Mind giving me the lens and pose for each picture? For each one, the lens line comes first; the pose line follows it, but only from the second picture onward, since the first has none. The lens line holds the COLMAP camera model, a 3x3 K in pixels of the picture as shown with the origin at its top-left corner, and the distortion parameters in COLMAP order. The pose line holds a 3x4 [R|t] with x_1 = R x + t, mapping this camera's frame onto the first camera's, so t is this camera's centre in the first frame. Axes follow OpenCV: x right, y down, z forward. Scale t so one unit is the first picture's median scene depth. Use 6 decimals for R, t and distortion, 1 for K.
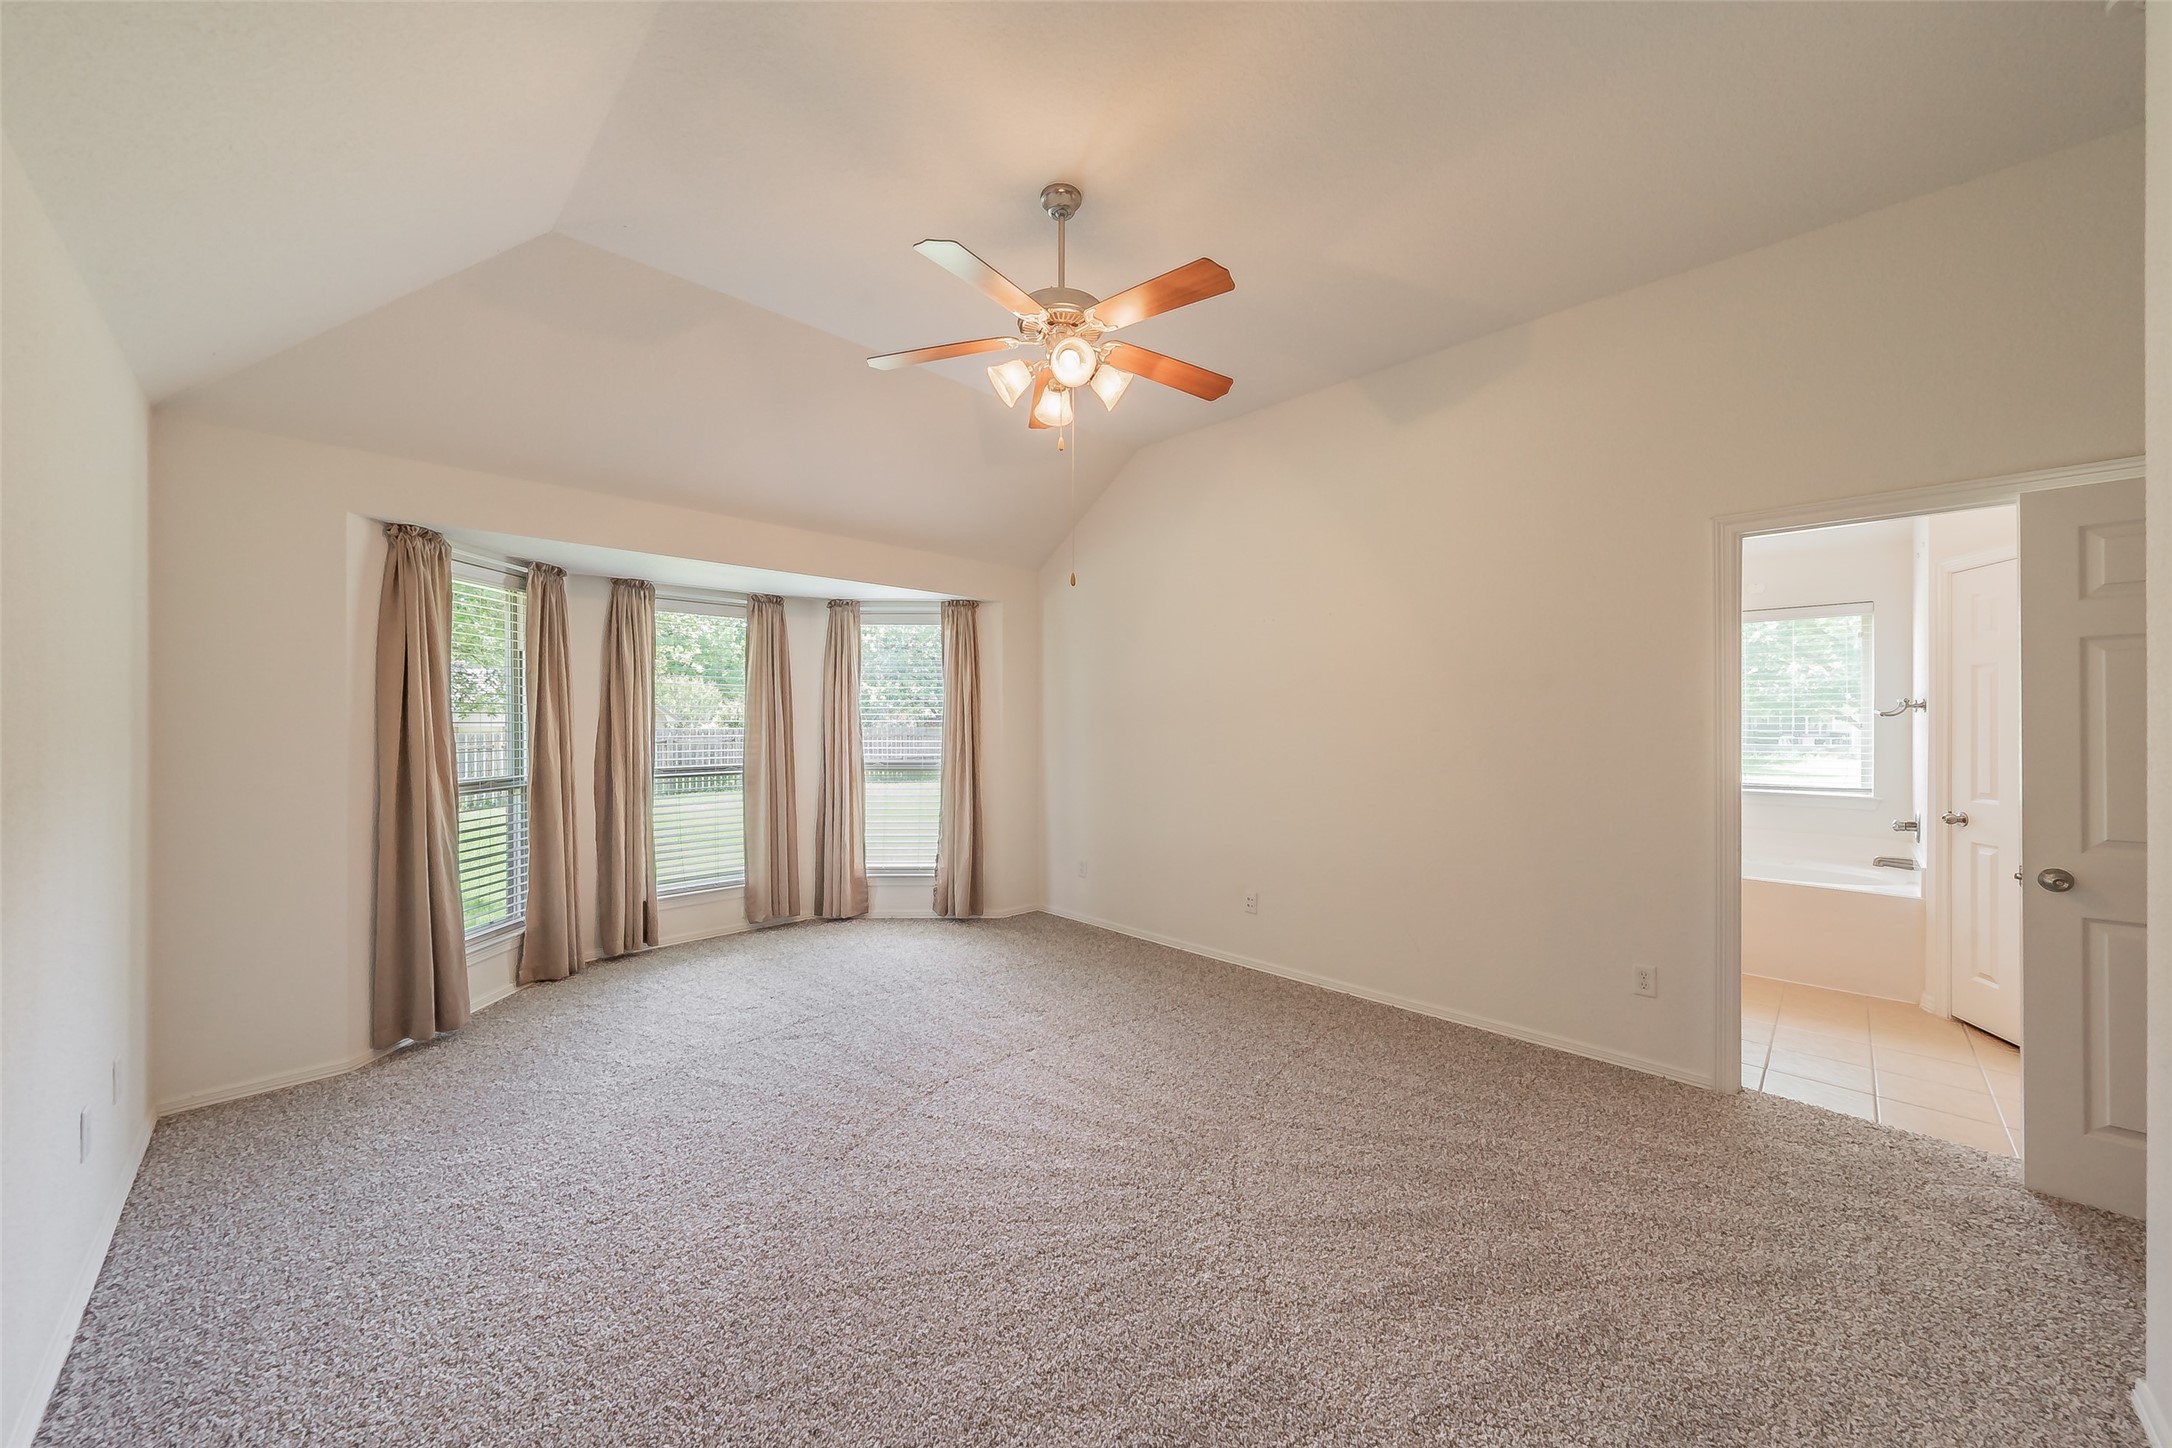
lens RADIAL K [[800.9, 0, 1093.0], [0, 800.9, 726.1], [0, 0, 1]] dist [-0.002845, -0.000244]
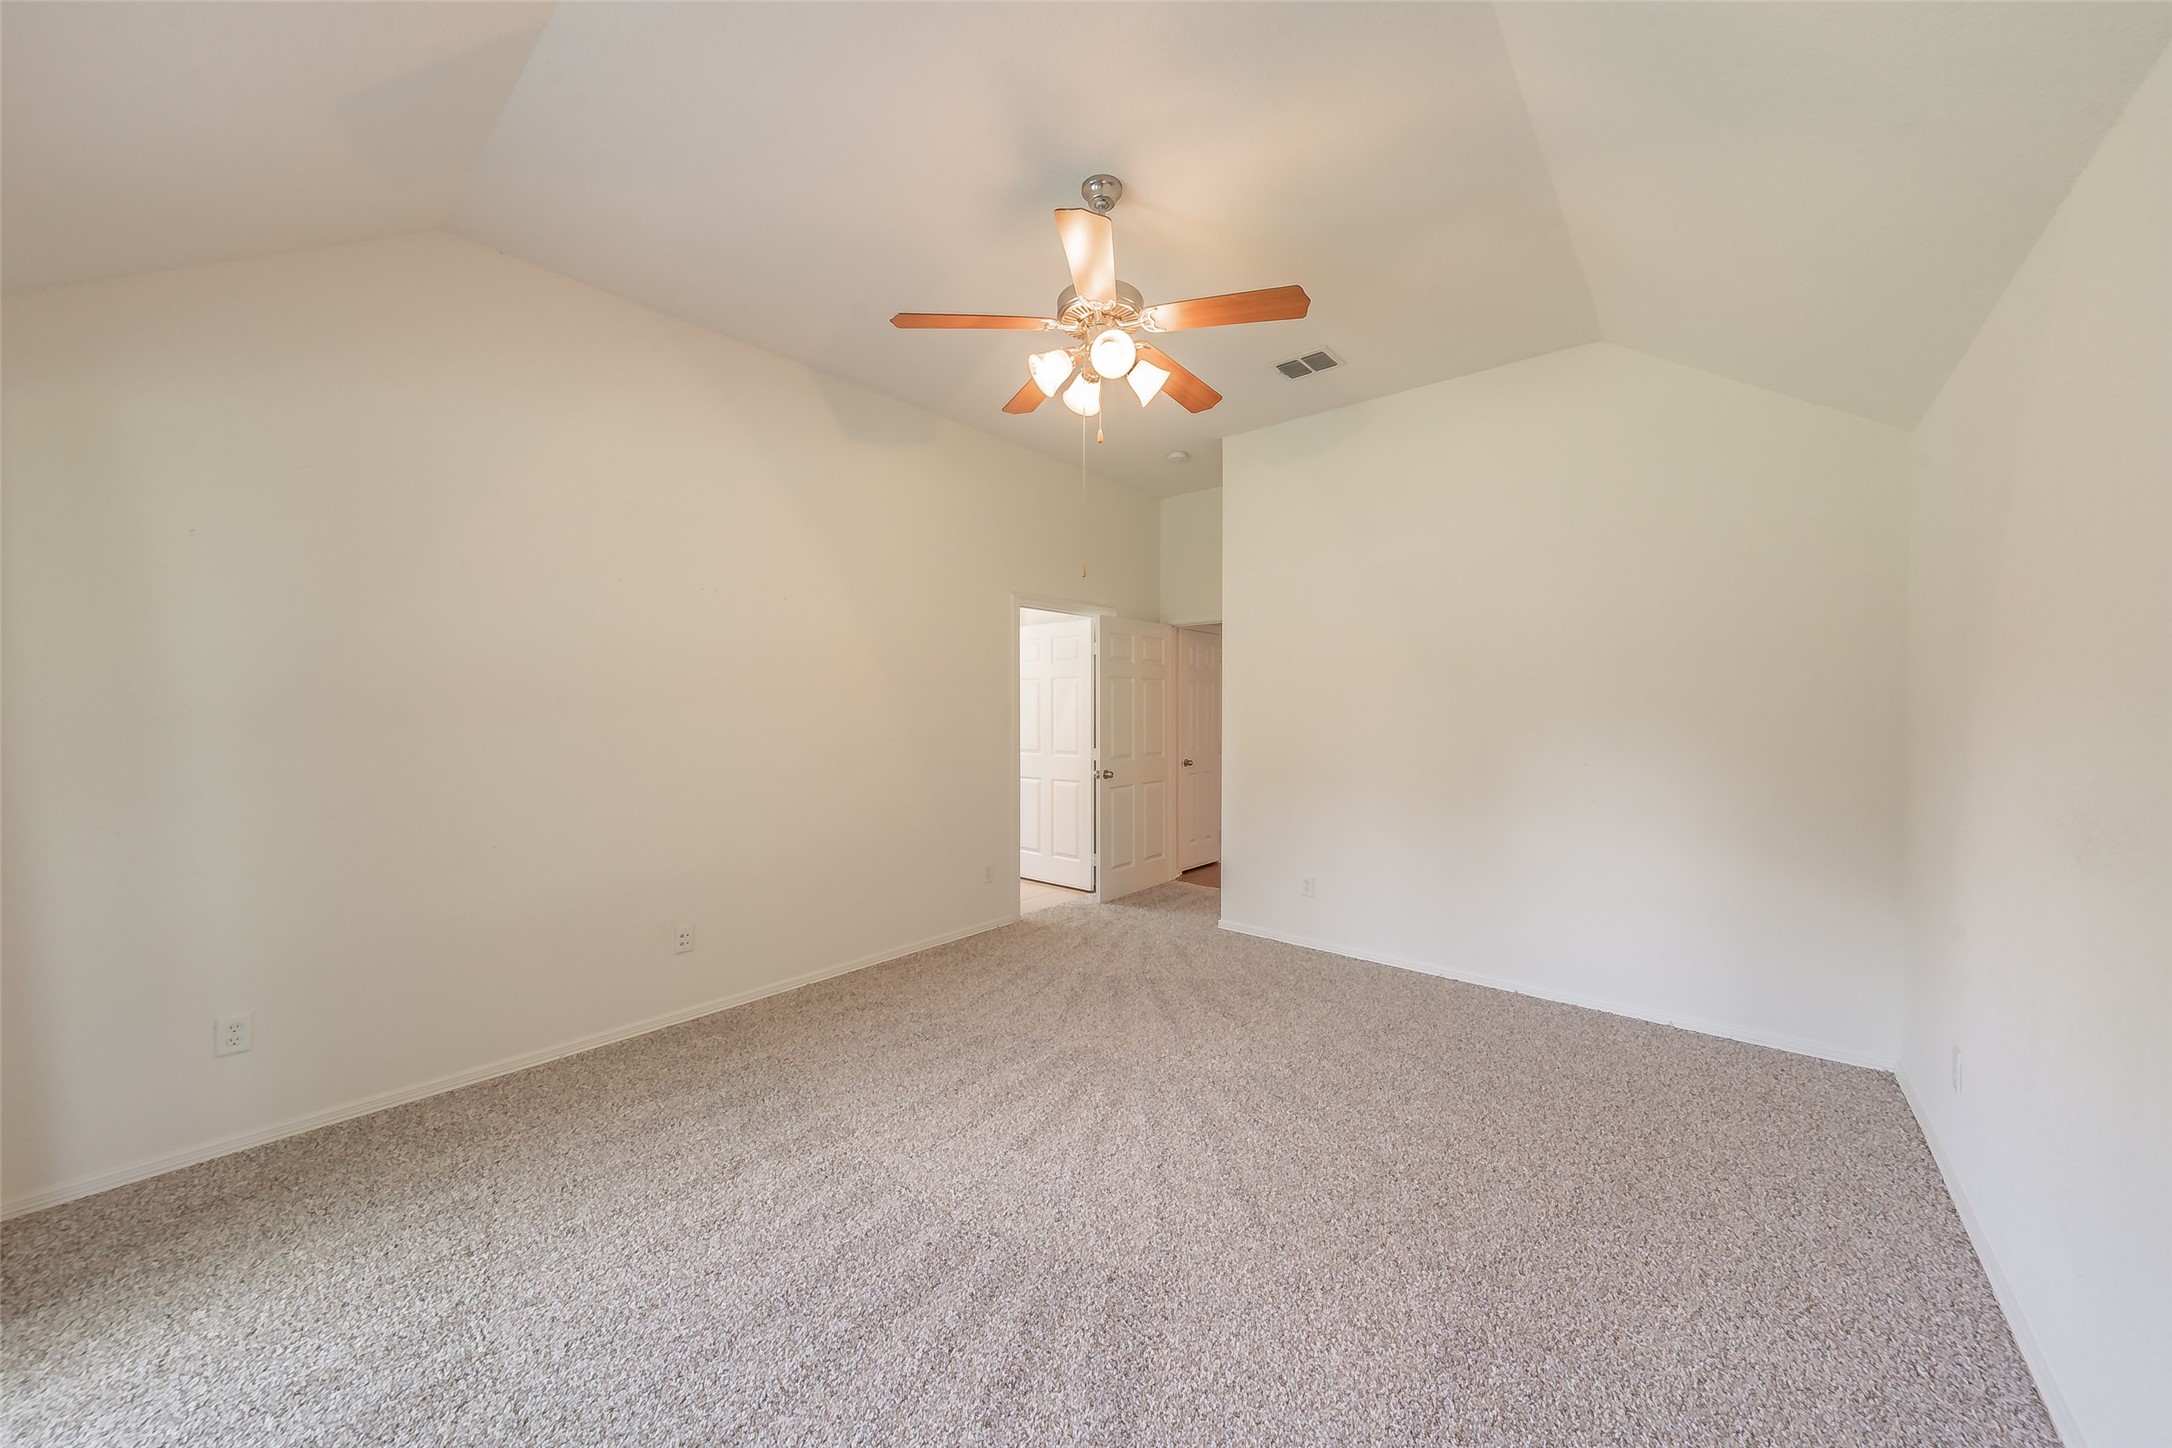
lens RADIAL K [[800.9, 0, 1093.0], [0, 800.9, 726.1], [0, 0, 1]] dist [-0.002845, -0.000244]
pose [[-0.150191, -0.008608, 0.988620, -0.579734], [0.004358, 0.999947, 0.009368, 0.005945], [-0.988647, 0.005716, -0.150146, 0.653443]]
